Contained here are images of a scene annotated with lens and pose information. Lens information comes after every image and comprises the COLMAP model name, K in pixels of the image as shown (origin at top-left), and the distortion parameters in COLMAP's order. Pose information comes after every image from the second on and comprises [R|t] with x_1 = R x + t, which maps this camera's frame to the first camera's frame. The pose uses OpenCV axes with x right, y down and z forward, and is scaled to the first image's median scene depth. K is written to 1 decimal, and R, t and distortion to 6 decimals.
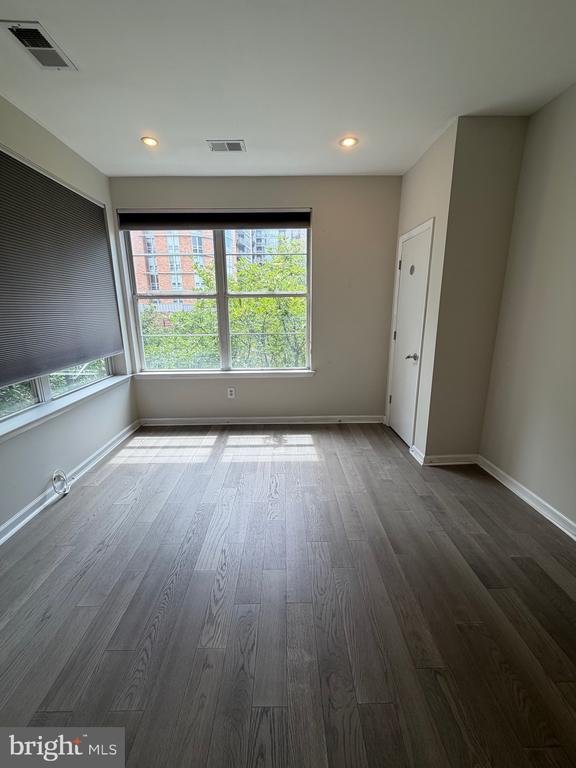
lens RADIAL K [[307.8, 0, 289.8], [0, 307.8, 383.0], [0, 0, 1]] dist [0.001026, 0.000136]
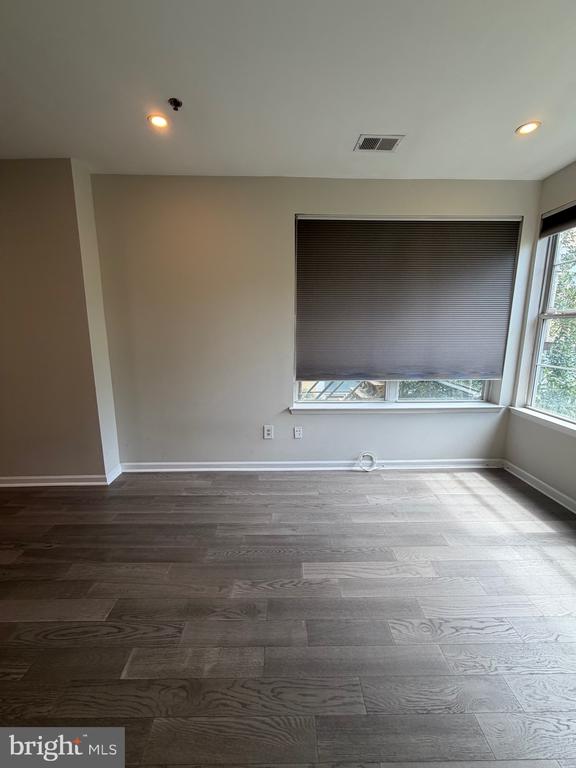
lens RADIAL K [[307.8, 0, 288.5], [0, 307.8, 385.2], [0, 0, 1]] dist [0.001026, 0.000136]
pose [[-0.010232, 0.189776, -0.981774, 0.396402], [-0.232302, 0.954512, 0.186928, -0.126514], [0.972590, 0.229981, 0.034319, 0.443483]]
